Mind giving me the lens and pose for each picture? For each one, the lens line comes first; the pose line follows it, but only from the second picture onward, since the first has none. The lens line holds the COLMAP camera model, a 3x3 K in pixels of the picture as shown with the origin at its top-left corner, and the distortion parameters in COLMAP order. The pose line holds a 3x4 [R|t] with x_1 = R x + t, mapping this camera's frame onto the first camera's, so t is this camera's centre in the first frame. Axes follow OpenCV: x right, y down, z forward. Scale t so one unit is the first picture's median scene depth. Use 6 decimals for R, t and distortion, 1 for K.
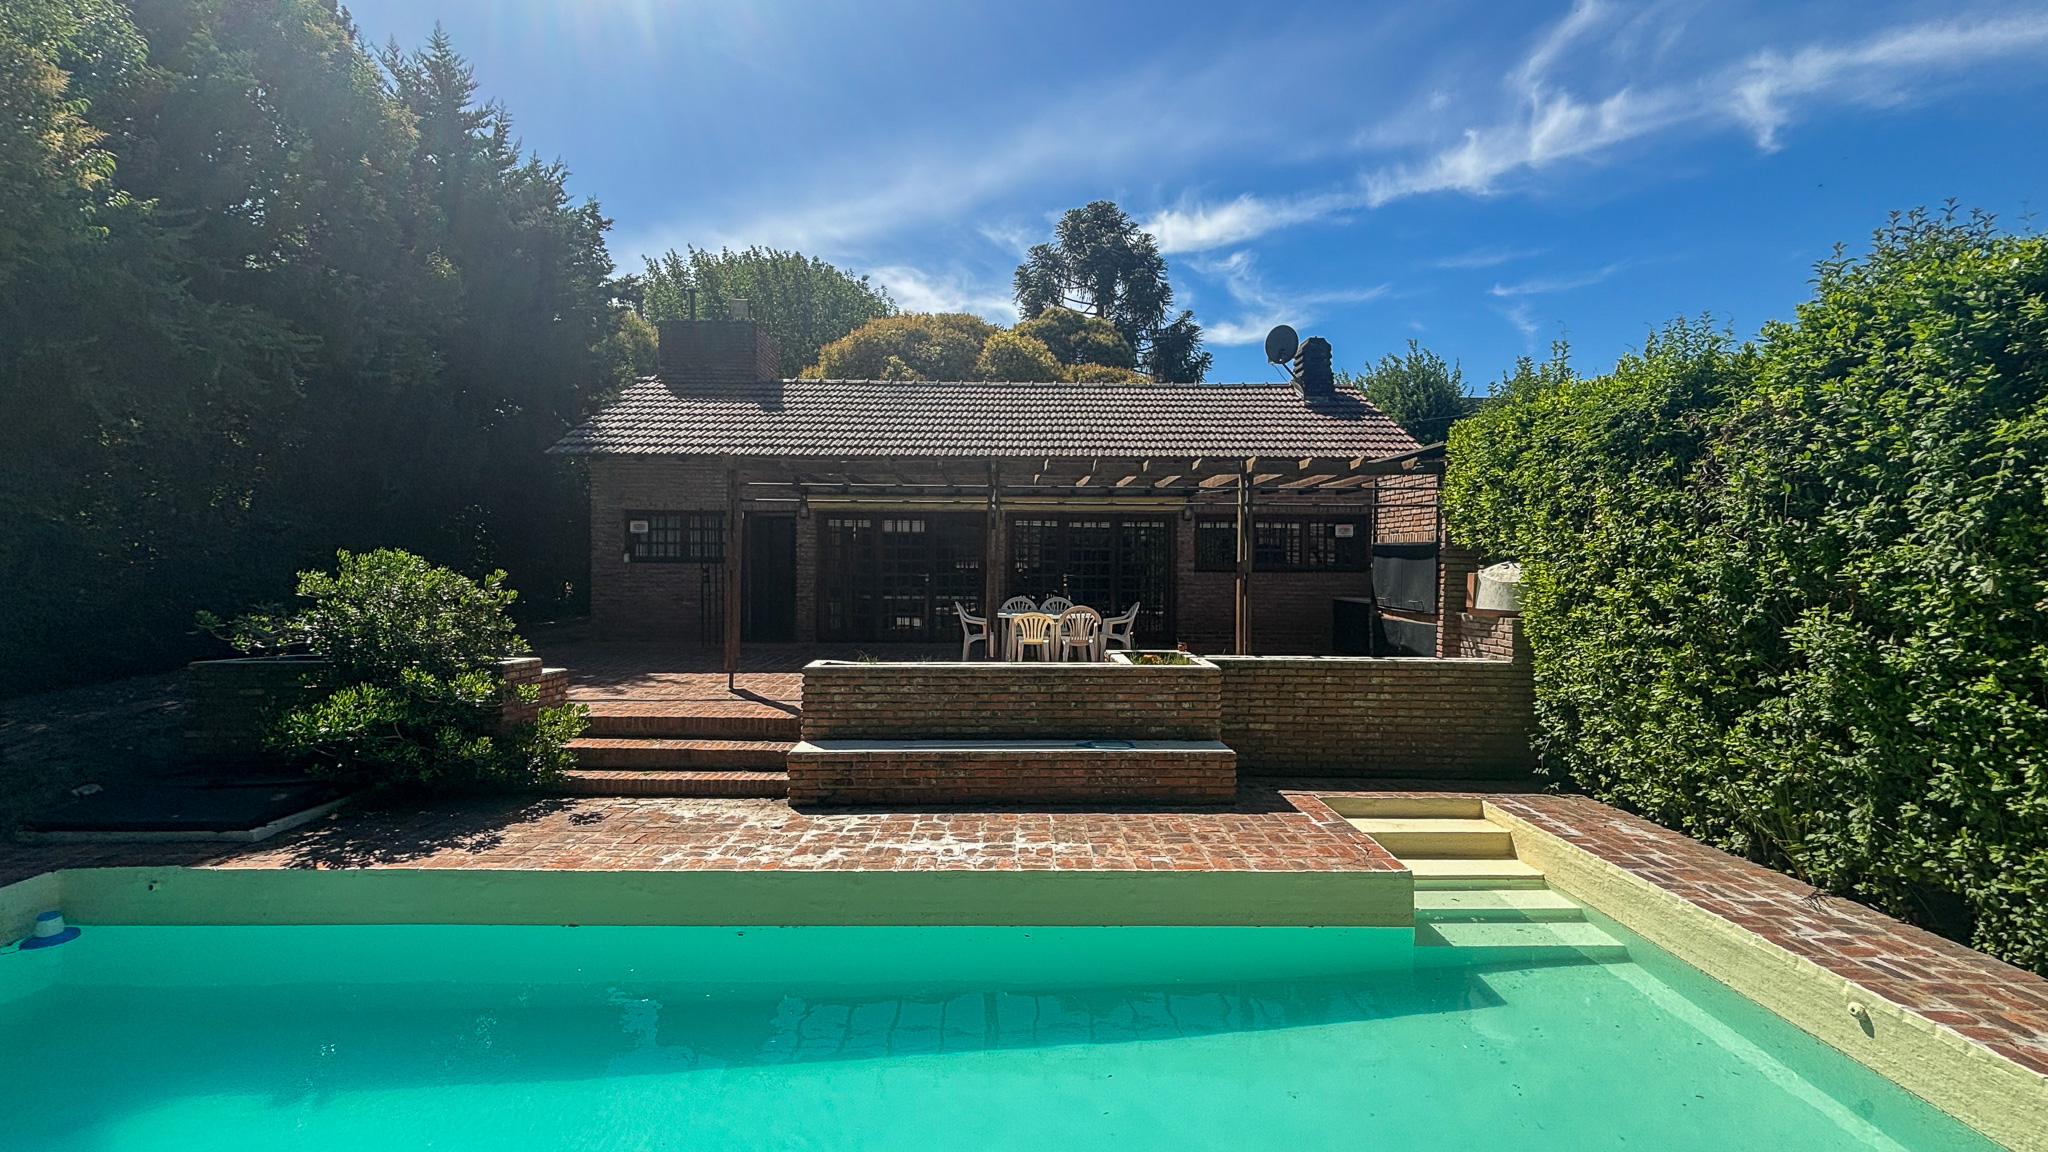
lens RADIAL K [[872.2, 0, 1014.4], [0, 872.2, 565.7], [0, 0, 1]] dist [-0.013517, 0.000515]
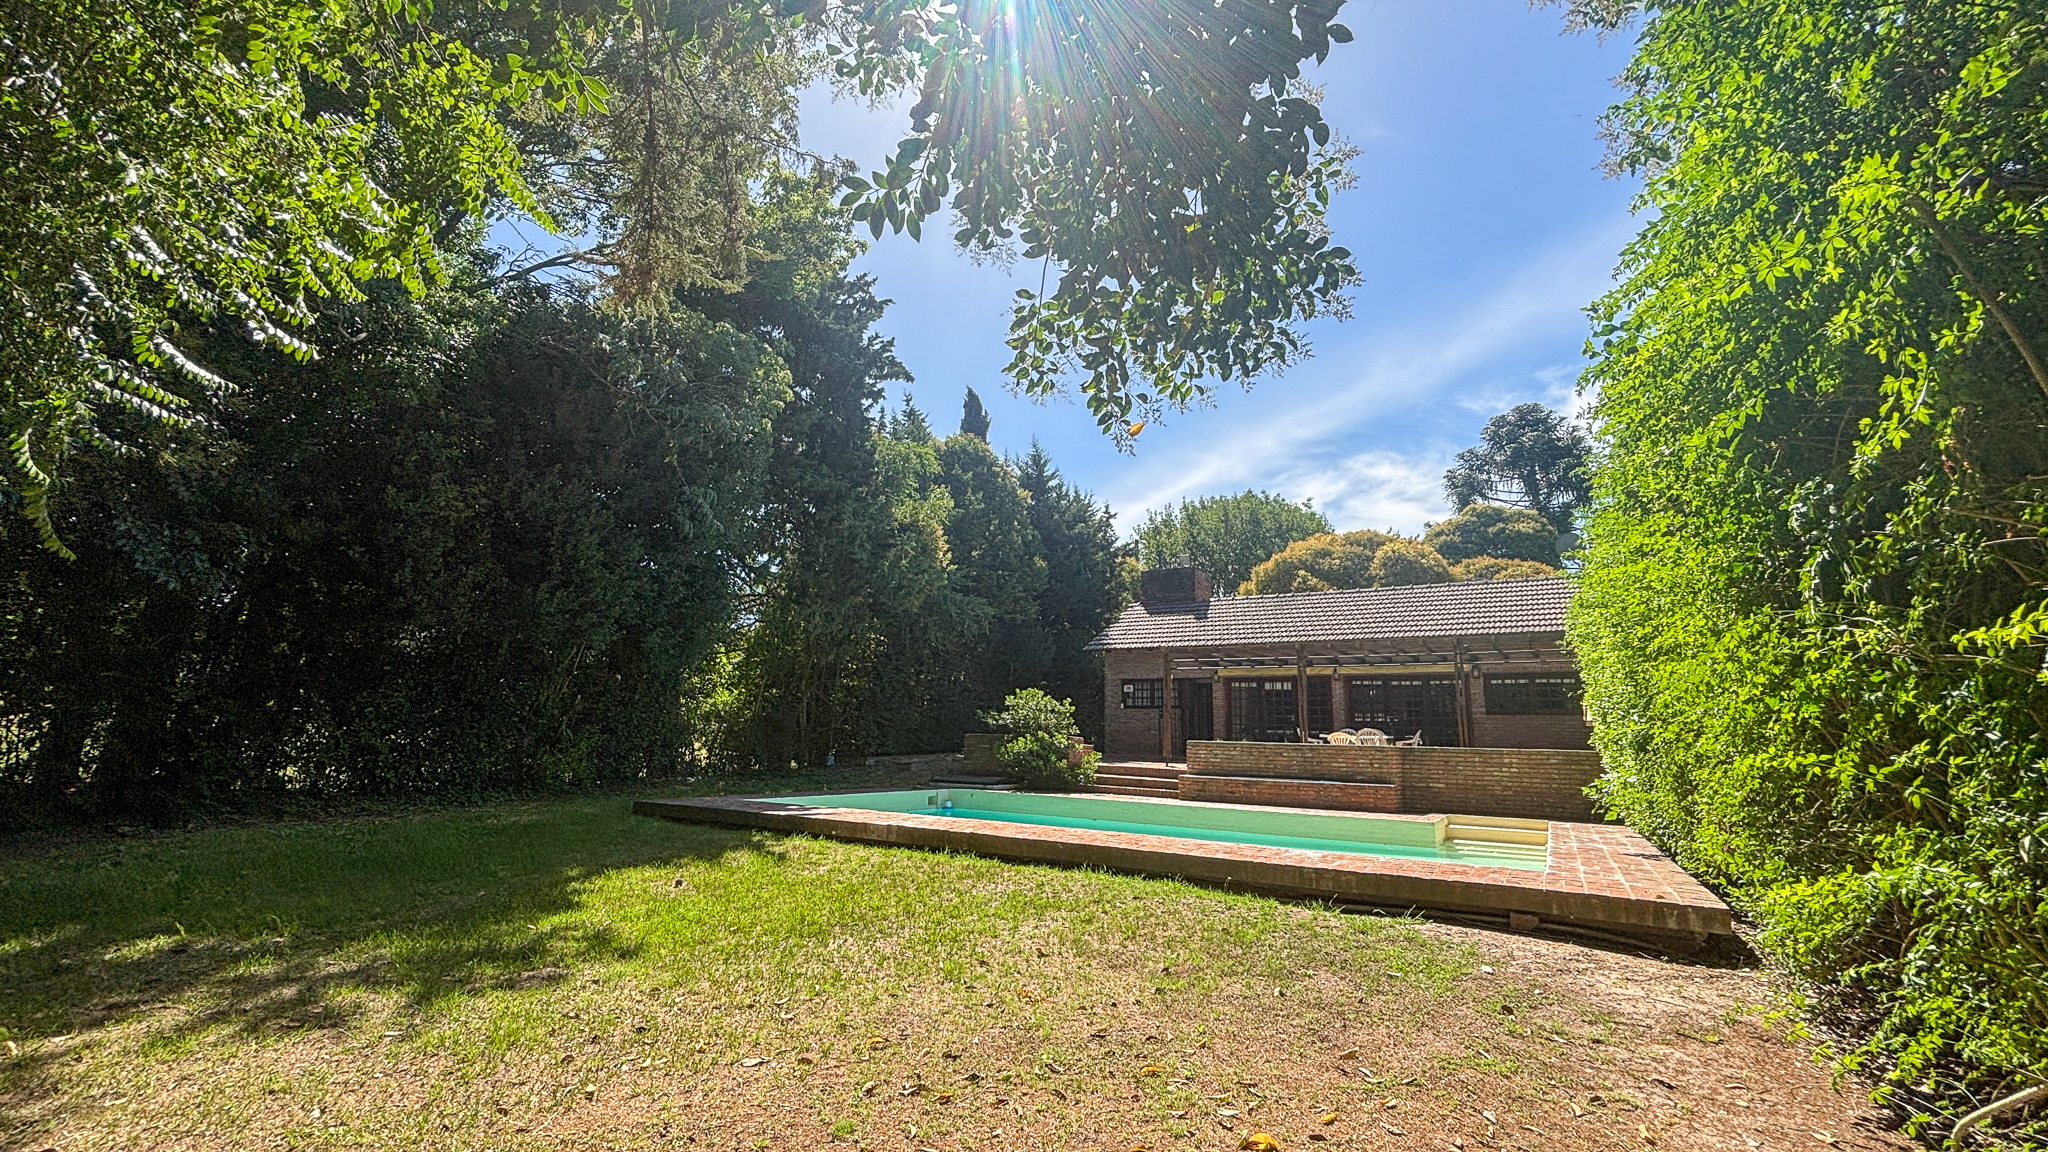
lens RADIAL K [[872.2, 0, 1022.8], [0, 872.2, 584.4], [0, 0, 1]] dist [-0.013517, 0.000515]
pose [[0.851100, -0.078337, -0.519127, 0.329525], [-0.022740, 0.982377, -0.185524, 0.082039], [0.524511, 0.169704, 0.834319, -0.645992]]
